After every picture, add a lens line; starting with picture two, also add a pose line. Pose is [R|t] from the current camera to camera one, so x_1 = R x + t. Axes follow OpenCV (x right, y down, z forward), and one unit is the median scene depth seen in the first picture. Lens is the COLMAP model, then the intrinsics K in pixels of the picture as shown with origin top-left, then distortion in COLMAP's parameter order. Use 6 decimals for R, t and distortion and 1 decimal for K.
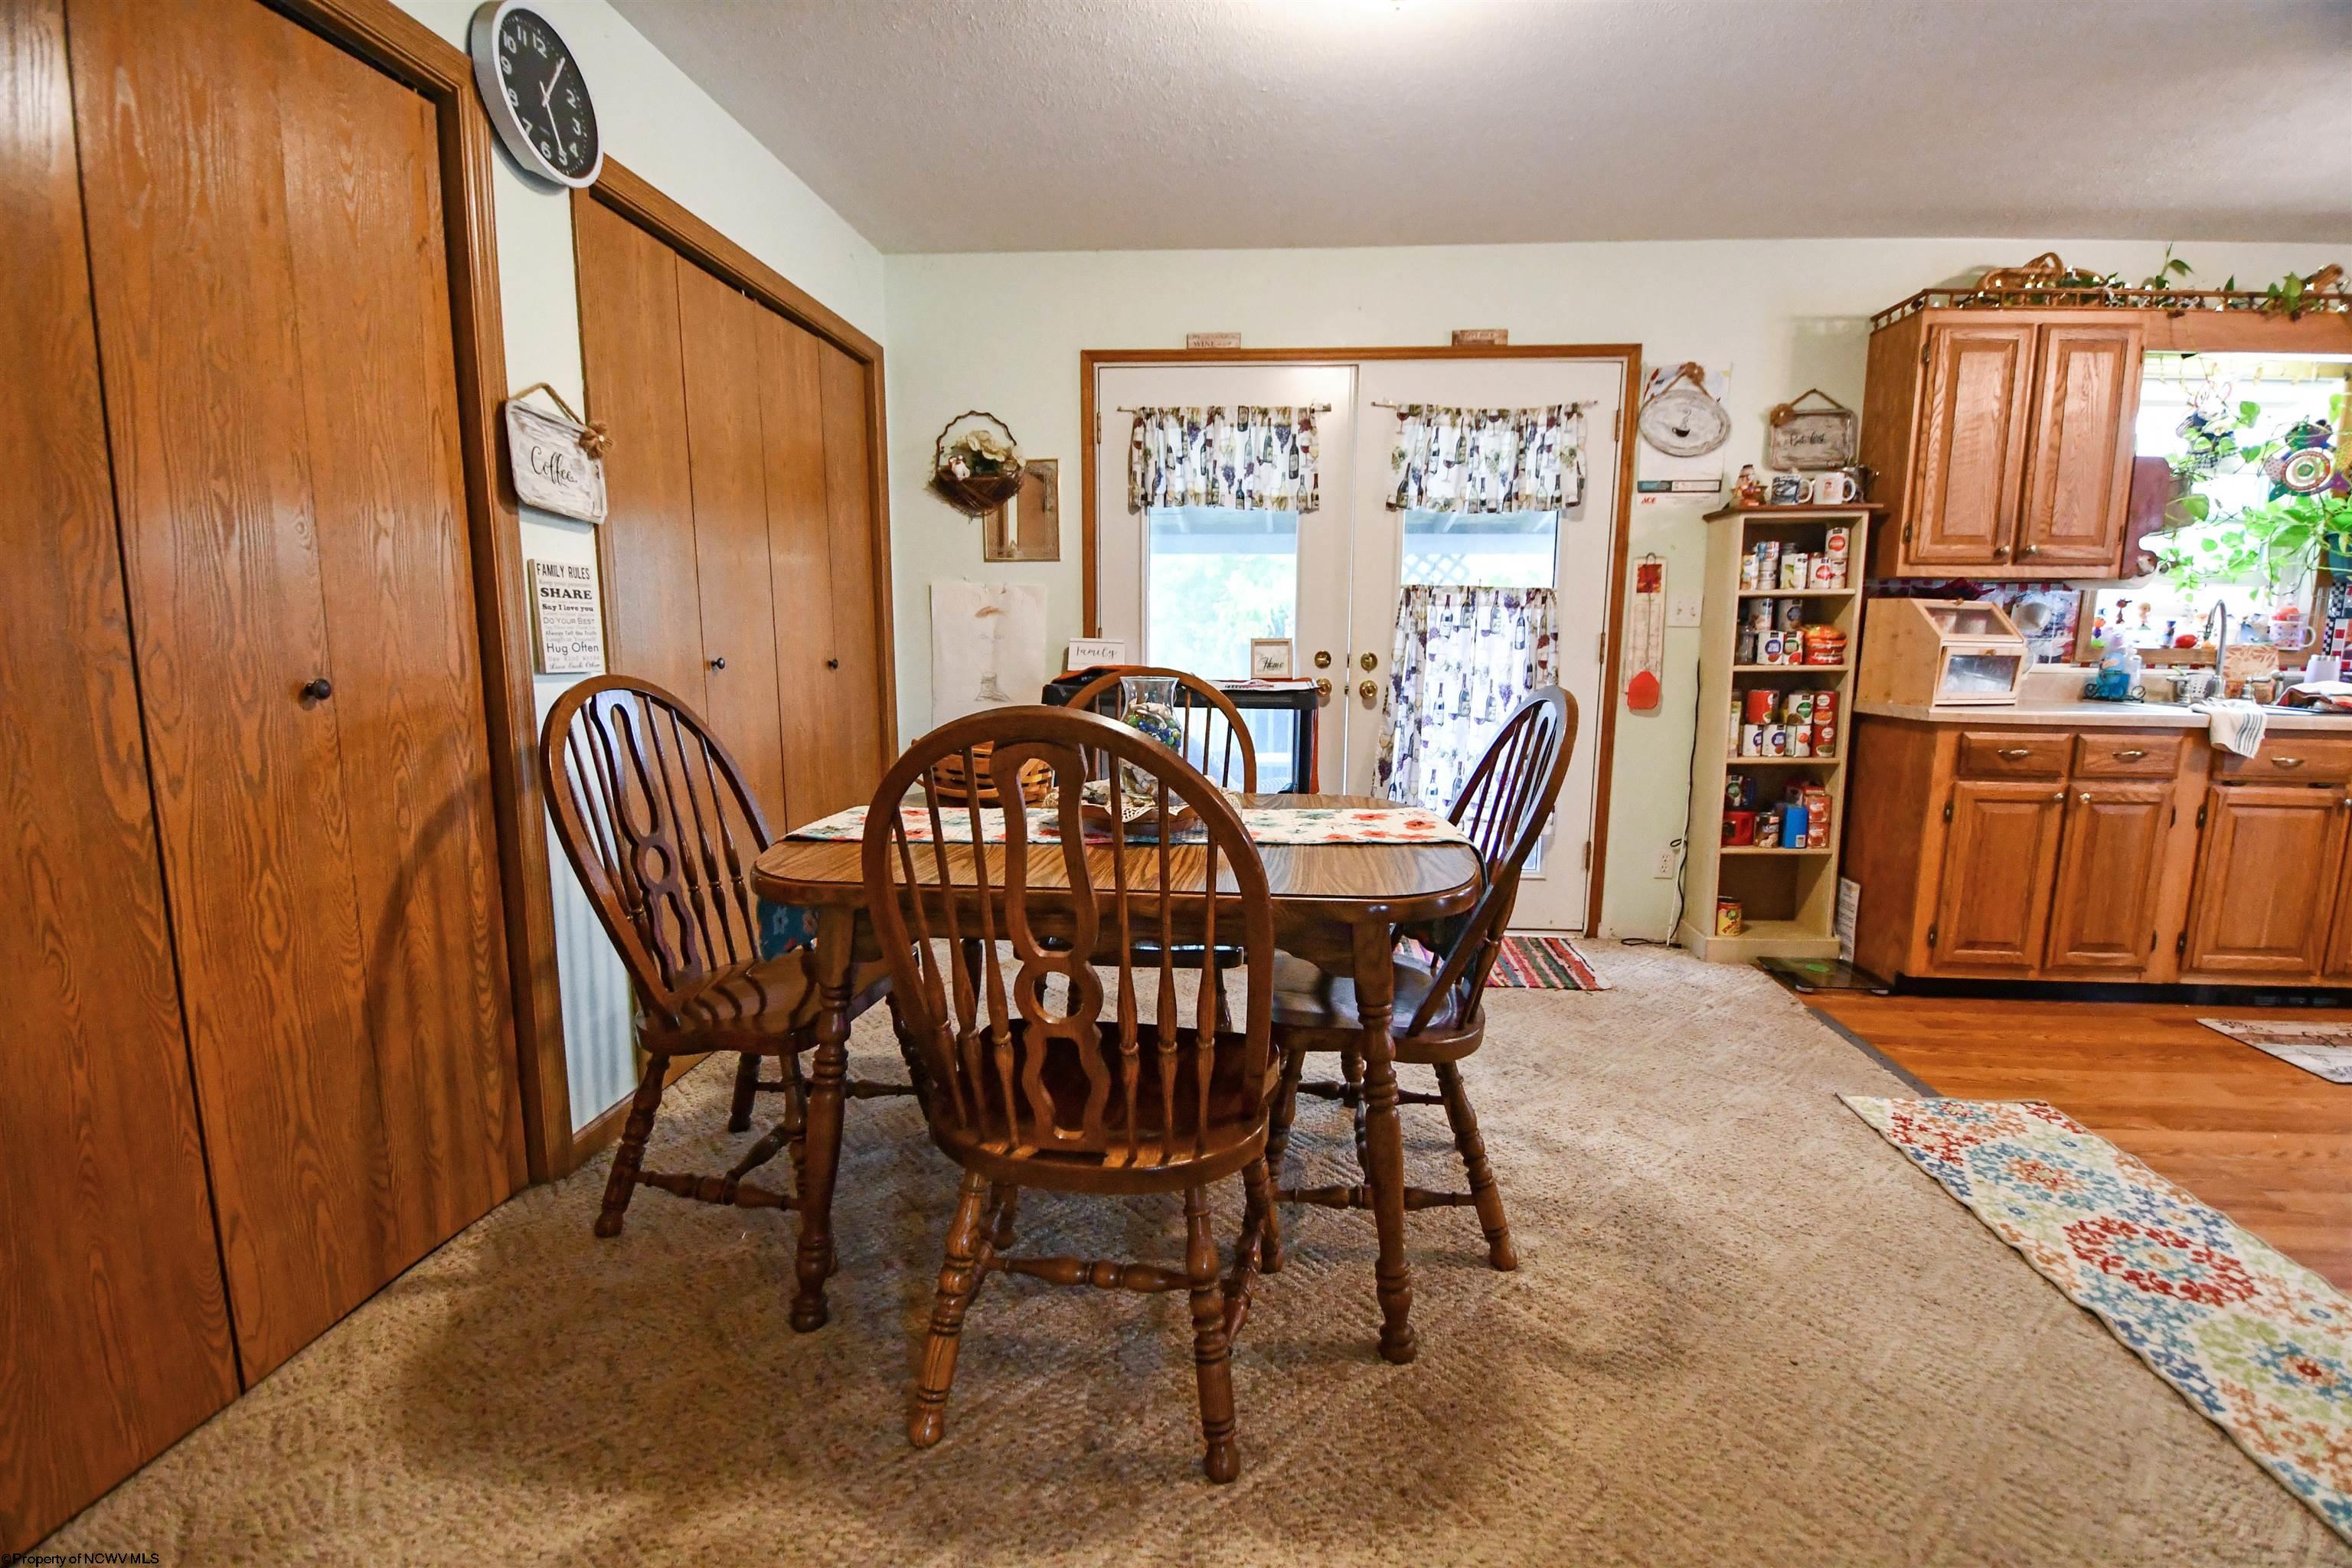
lens RADIAL K [[1042.3, 0, 1171.6], [0, 1042.3, 806.5], [0, 0, 1]] dist [0.001604, -0.003806]
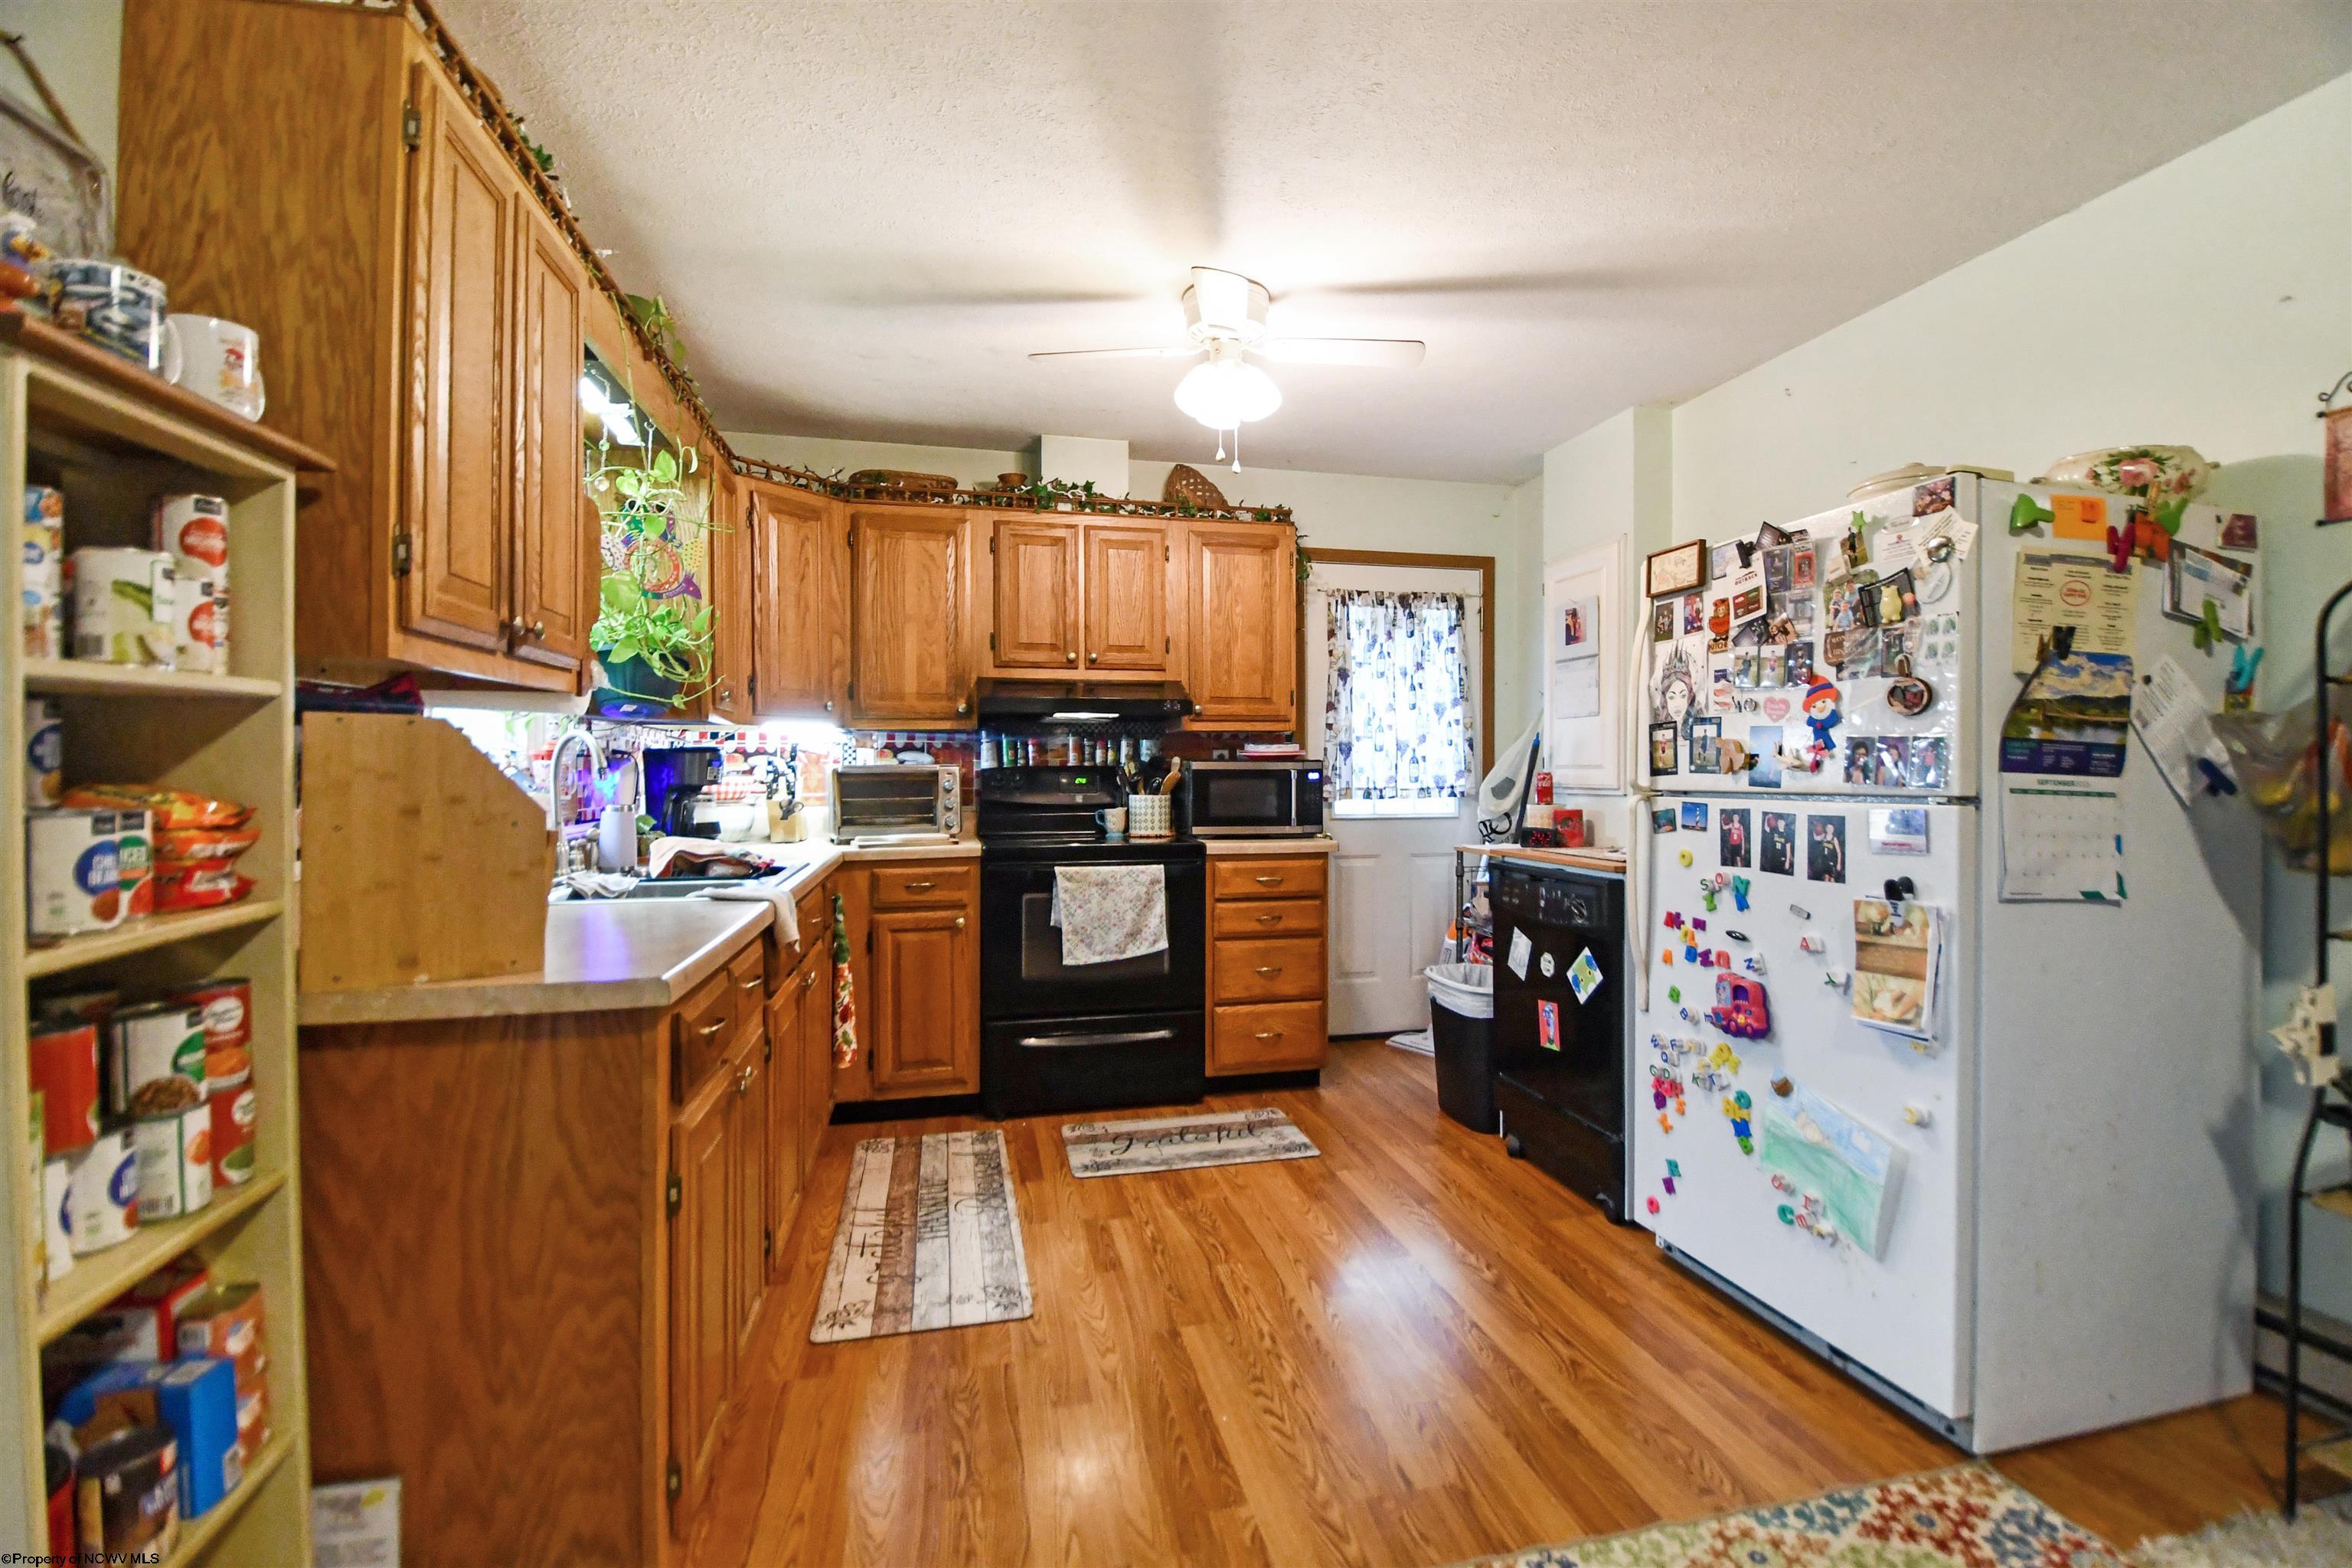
lens RADIAL K [[1042.3, 0, 1186.2], [0, 1042.3, 775.5], [0, 0, 1]] dist [0.001604, -0.003806]
pose [[-0.333351, -0.012134, 0.942725, 0.226154], [0.152757, 0.986010, 0.066707, -0.153661], [-0.930345, 0.166245, -0.326834, 0.829756]]
